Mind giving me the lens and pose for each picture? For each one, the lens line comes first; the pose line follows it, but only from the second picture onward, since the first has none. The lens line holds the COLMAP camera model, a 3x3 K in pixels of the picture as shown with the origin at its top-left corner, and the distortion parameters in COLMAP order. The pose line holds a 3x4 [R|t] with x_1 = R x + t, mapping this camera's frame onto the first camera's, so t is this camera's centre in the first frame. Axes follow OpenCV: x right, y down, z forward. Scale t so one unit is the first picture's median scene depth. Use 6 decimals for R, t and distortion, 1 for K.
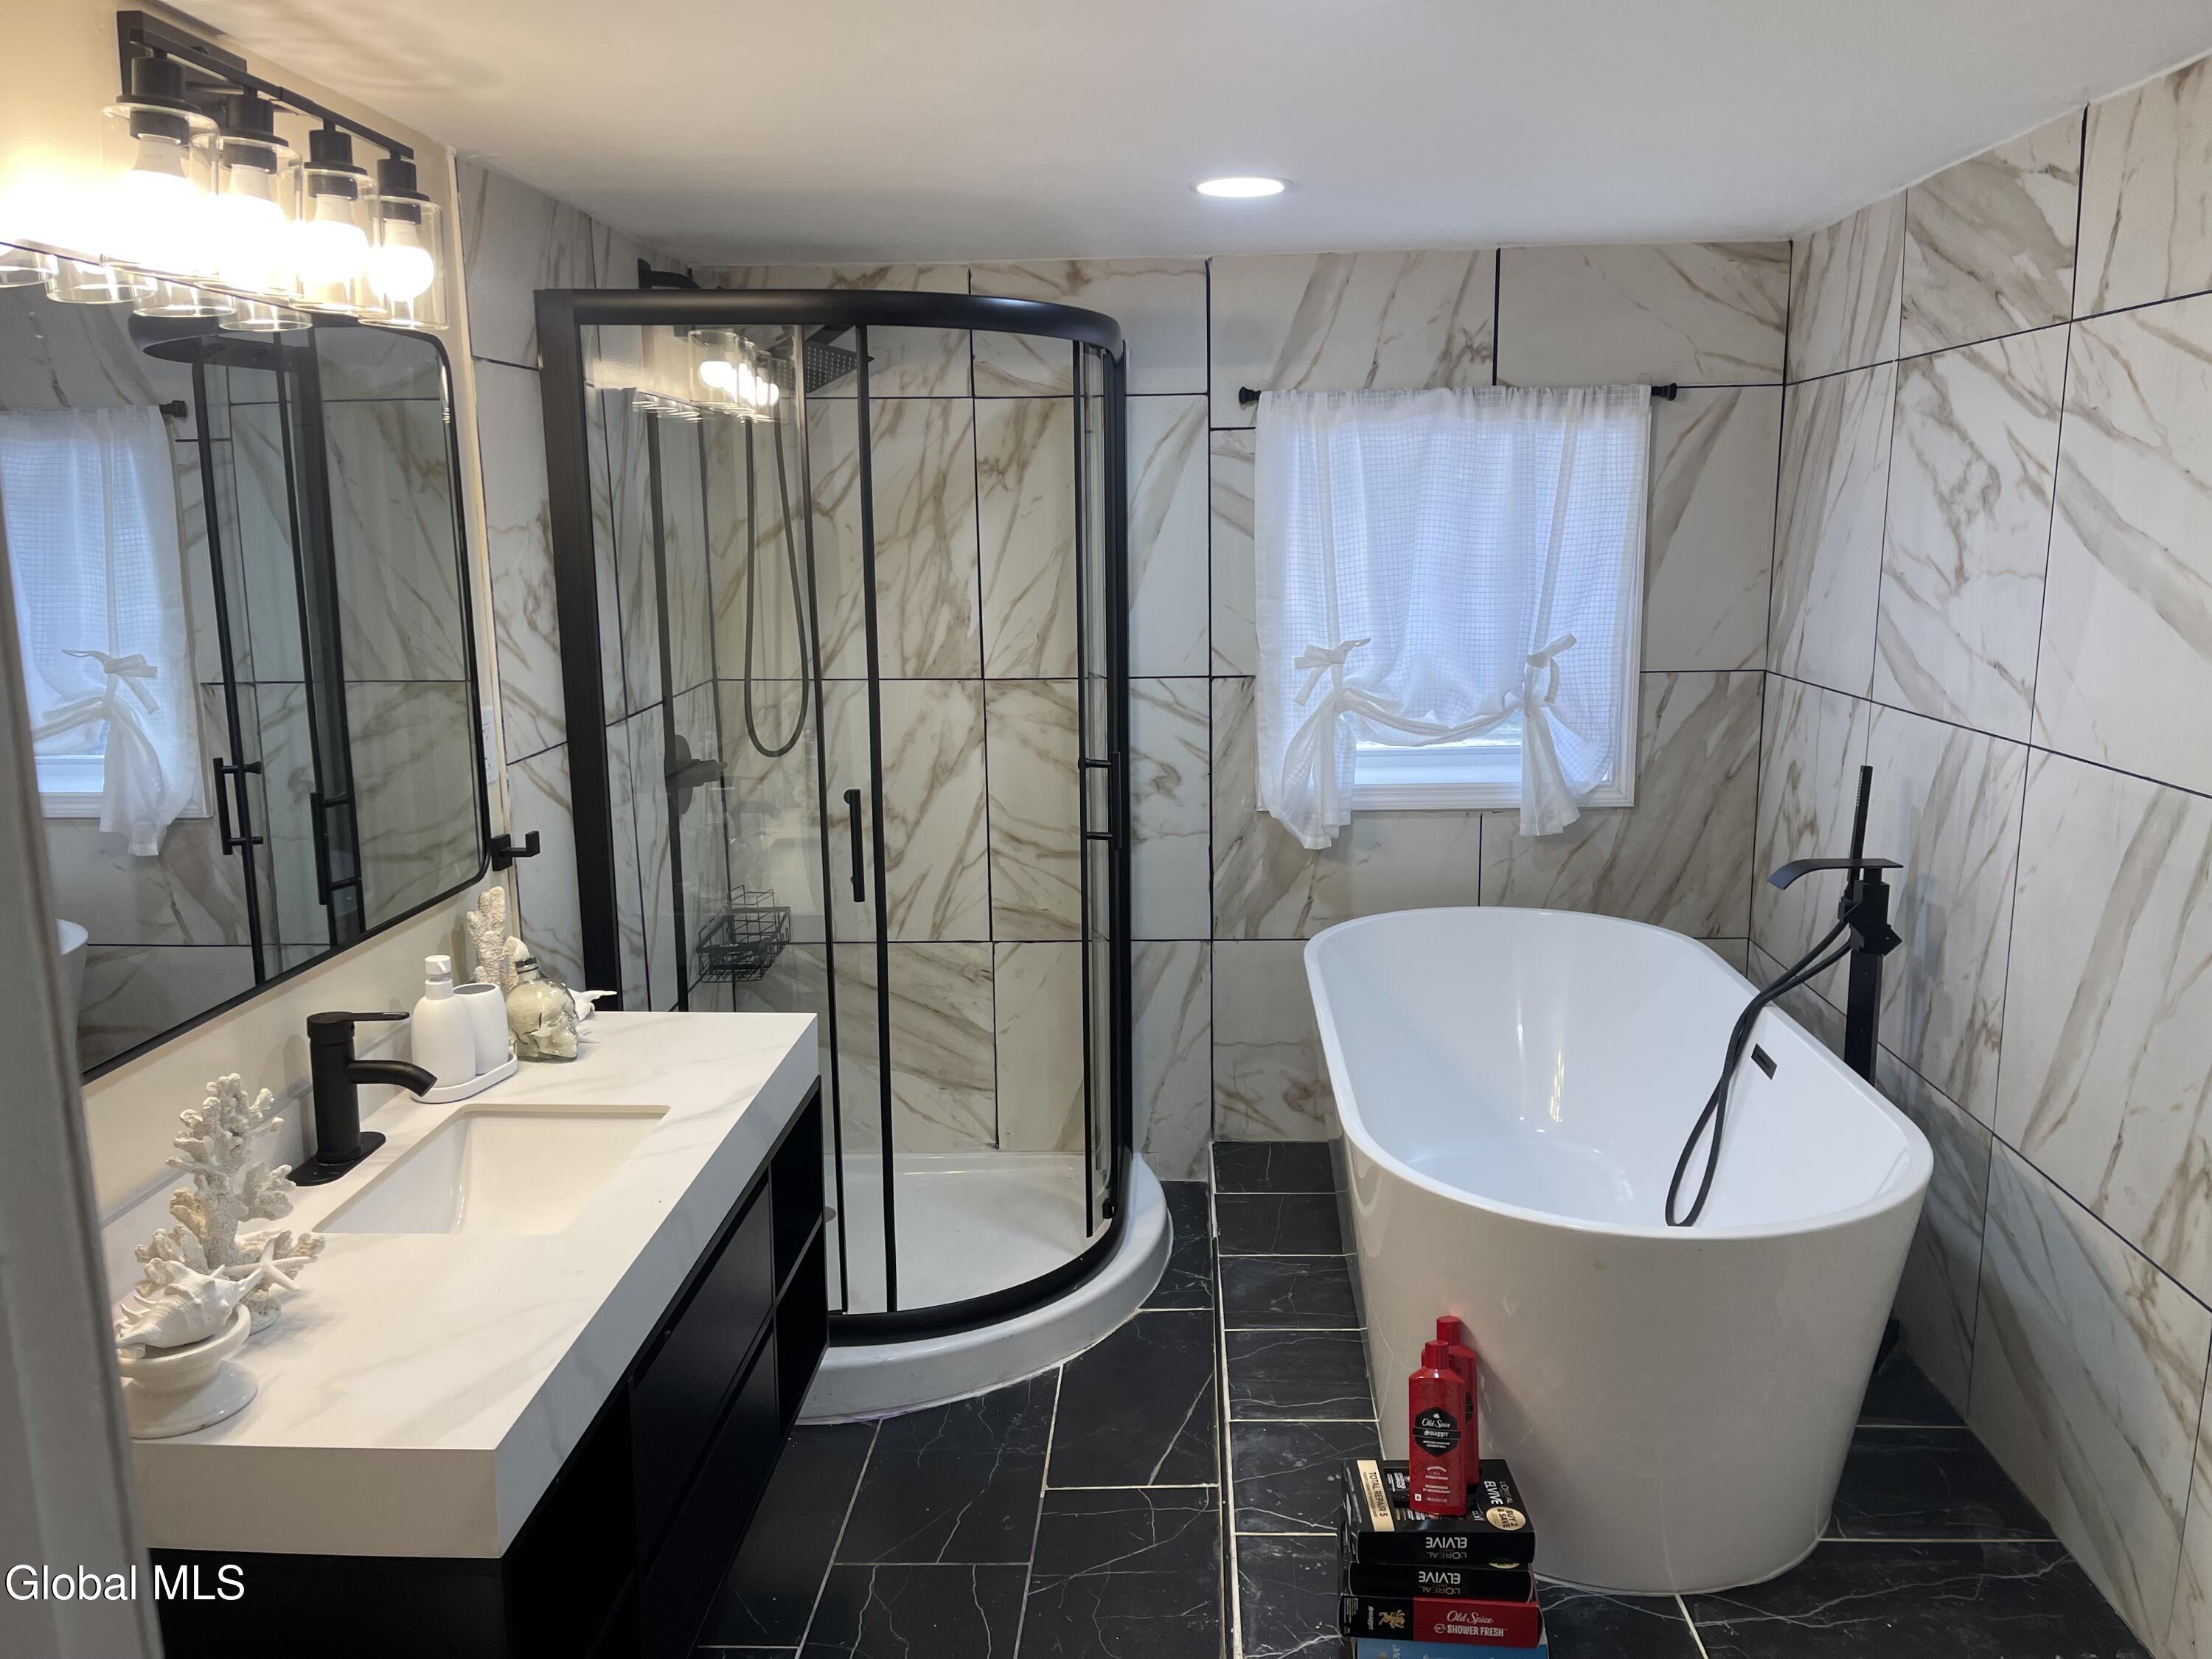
lens RADIAL K [[1675.4, 0, 1116.0], [0, 1675.4, 833.9], [0, 0, 1]] dist [0.058608, -0.076592]
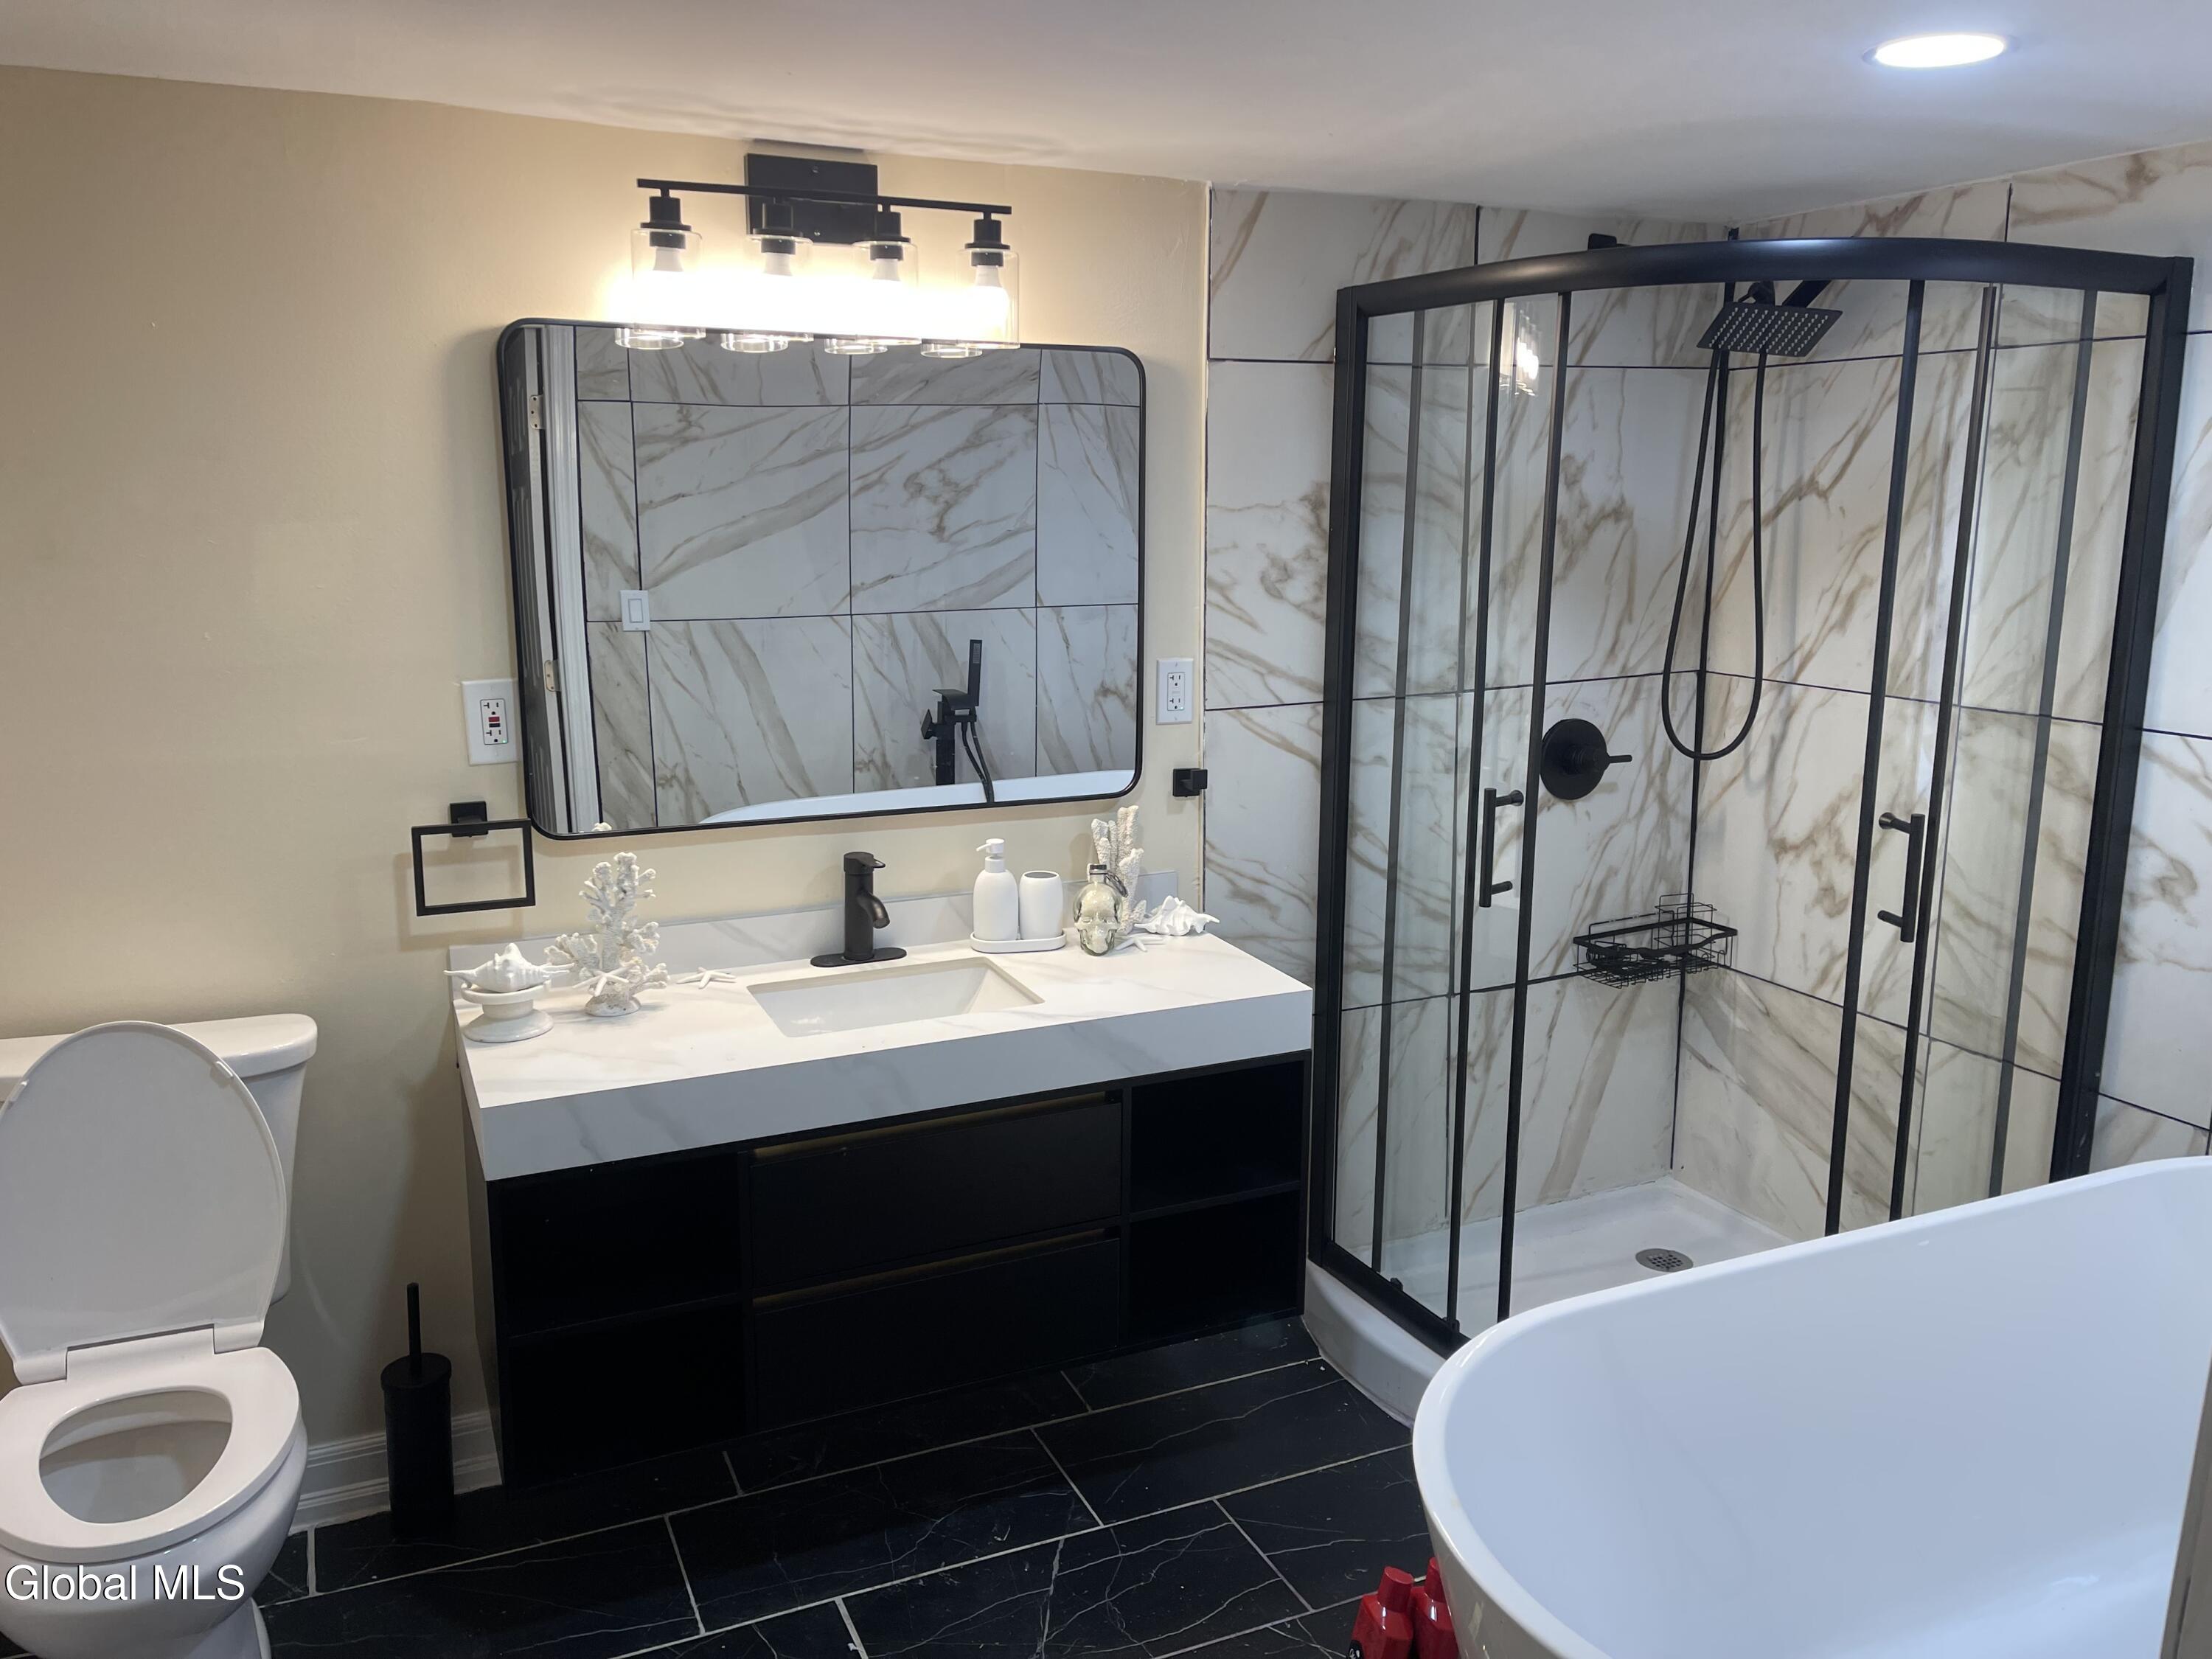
lens RADIAL K [[1665.2, 0, 1100.5], [0, 1665.2, 789.8], [0, 0, 1]] dist [0.167117, -0.230852]
pose [[0.436337, 0.171329, -0.883321, 0.469550], [-0.169044, 0.979833, 0.106546, -0.072720], [0.883762, 0.102830, 0.456499, 0.290548]]
